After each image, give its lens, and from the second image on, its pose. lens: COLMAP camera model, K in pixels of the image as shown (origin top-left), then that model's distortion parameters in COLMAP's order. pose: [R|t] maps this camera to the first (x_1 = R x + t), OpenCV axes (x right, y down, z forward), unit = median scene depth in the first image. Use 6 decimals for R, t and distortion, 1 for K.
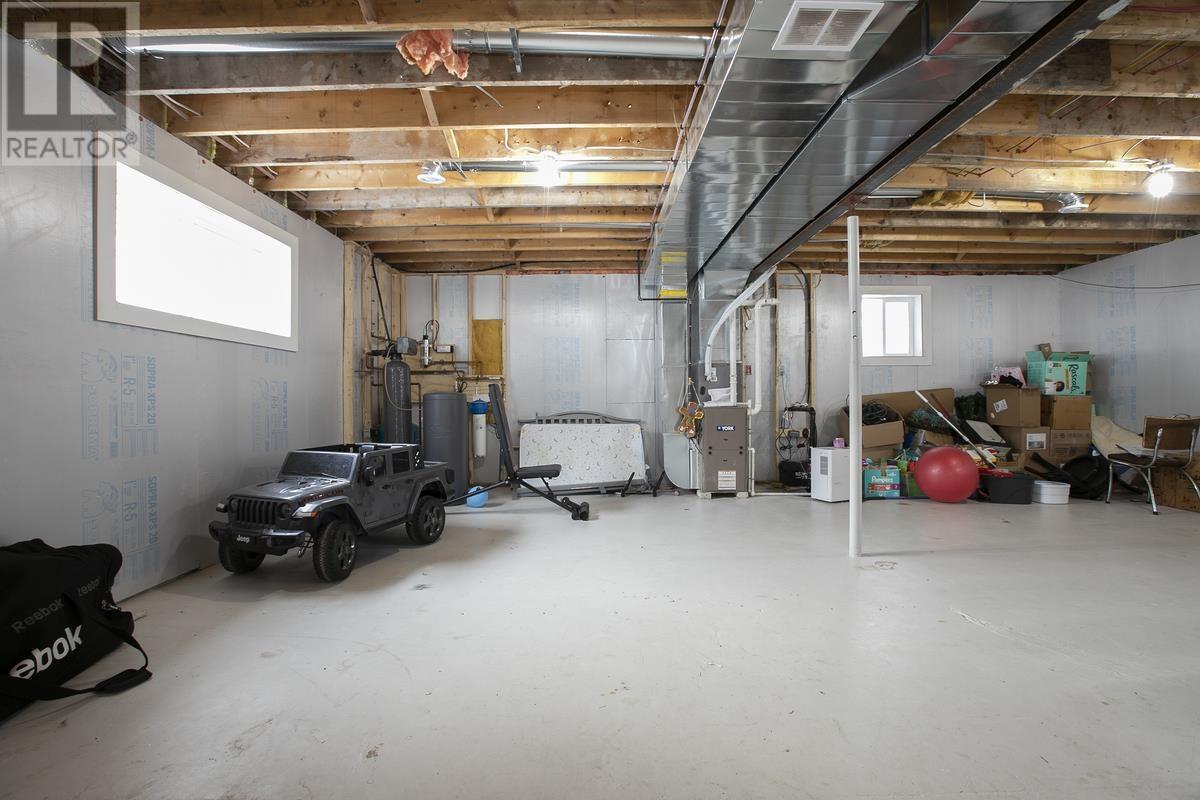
lens RADIAL K [[540.9, 0, 600.3], [0, 540.9, 400.2], [0, 0, 1]] dist [-0.053949, 0.016188]
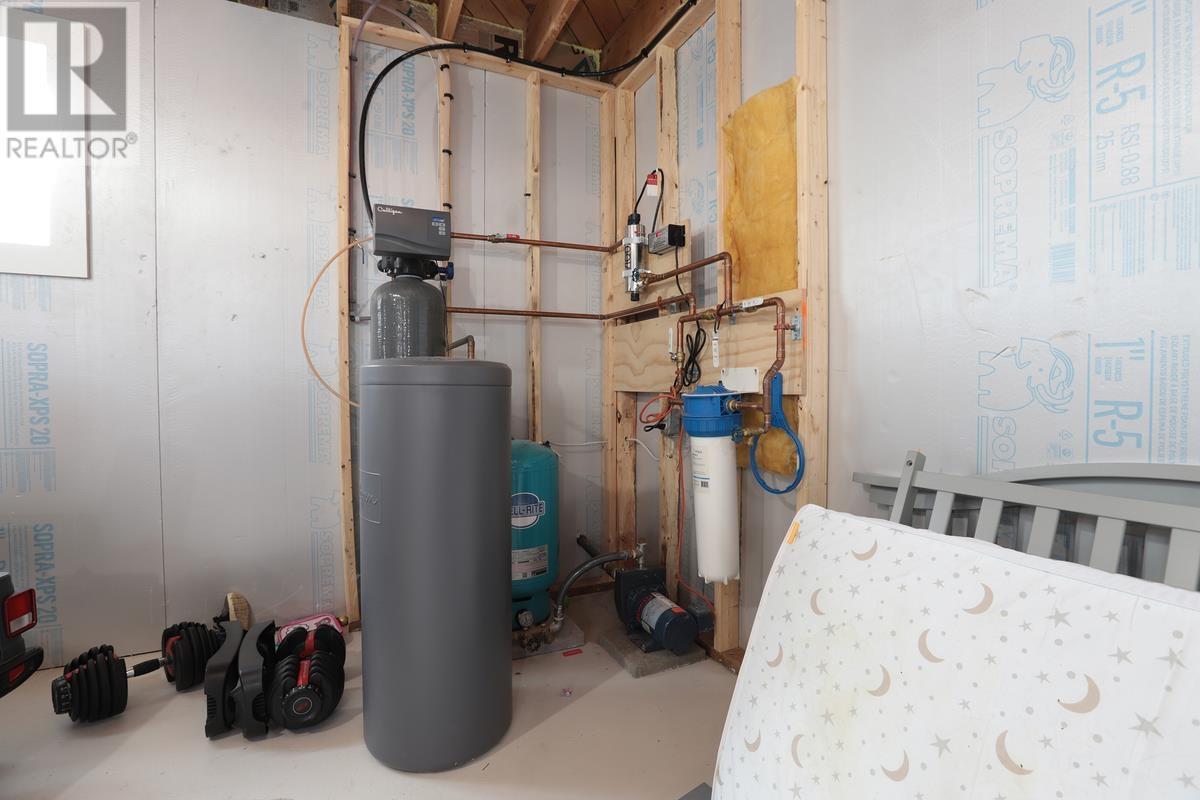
lens RADIAL K [[540.9, 0, 600.4], [0, 540.9, 398.9], [0, 0, 1]] dist [-0.053949, 0.016188]
pose [[0.414961, 0.027026, -0.909438, 0.014601], [-0.002030, 0.999584, 0.028778, -0.001429], [0.909837, -0.010095, 0.414843, 0.808748]]
